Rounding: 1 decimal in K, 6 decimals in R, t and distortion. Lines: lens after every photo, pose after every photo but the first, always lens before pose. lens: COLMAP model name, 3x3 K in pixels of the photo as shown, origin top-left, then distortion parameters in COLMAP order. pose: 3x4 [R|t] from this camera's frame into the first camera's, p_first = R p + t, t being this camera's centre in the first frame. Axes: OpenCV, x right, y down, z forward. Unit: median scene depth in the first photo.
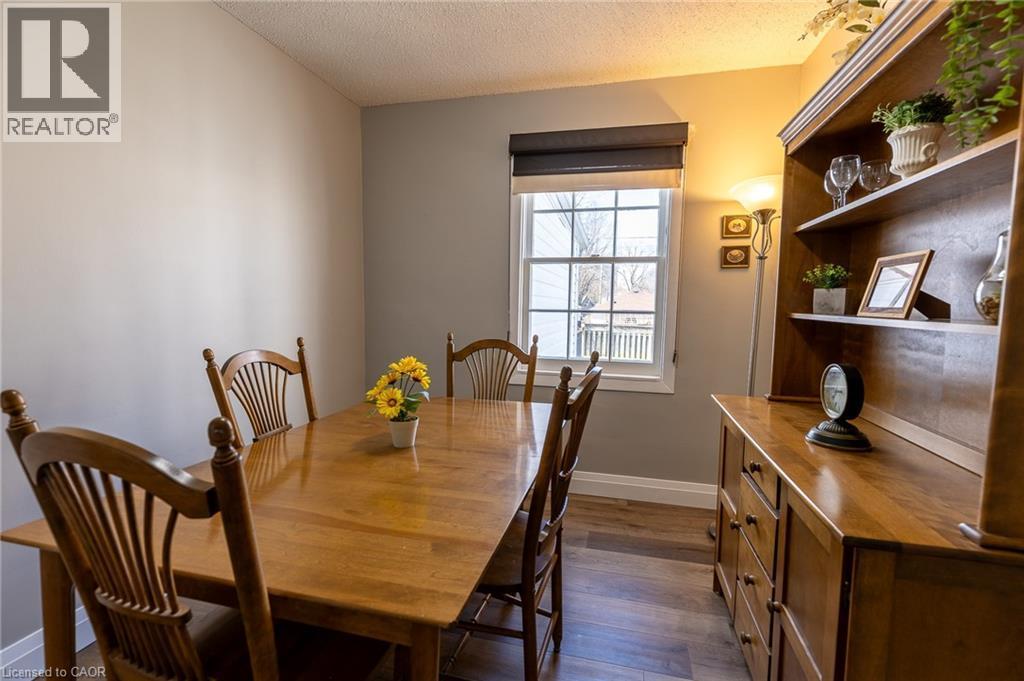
lens RADIAL K [[465.6, 0, 510.8], [0, 465.6, 336.4], [0, 0, 1]] dist [0.011327, 0.000390]
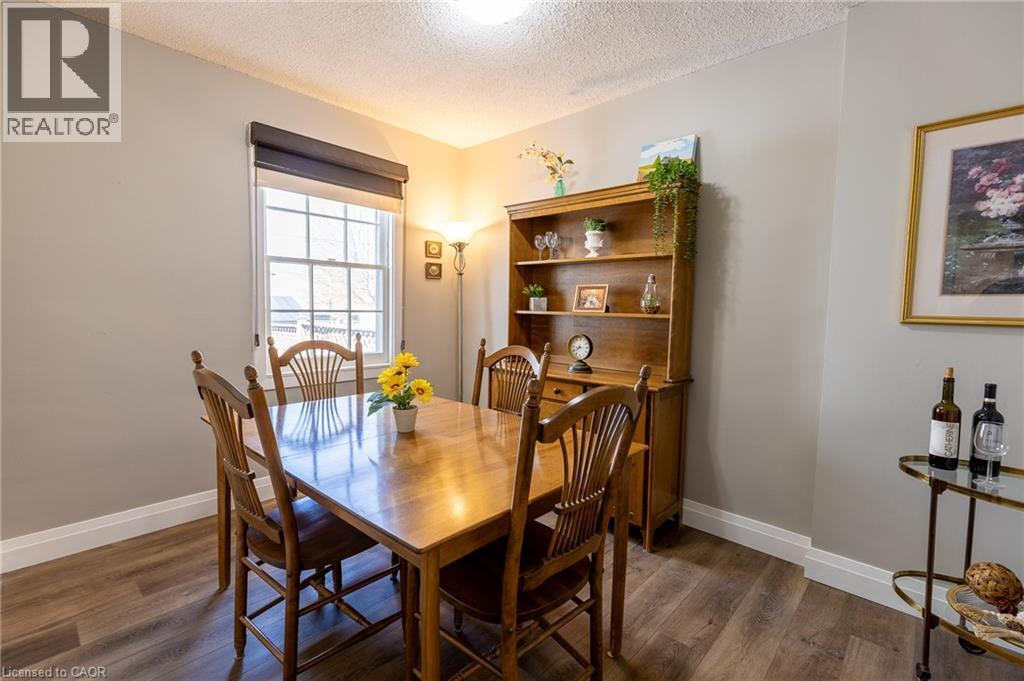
lens RADIAL K [[465.6, 0, 519.8], [0, 465.6, 337.8], [0, 0, 1]] dist [0.011327, 0.000390]
pose [[0.459715, -0.069150, 0.885370, -0.658292], [0.057792, 0.997180, 0.047875, -0.021235], [-0.886184, 0.029159, 0.462415, 0.125666]]
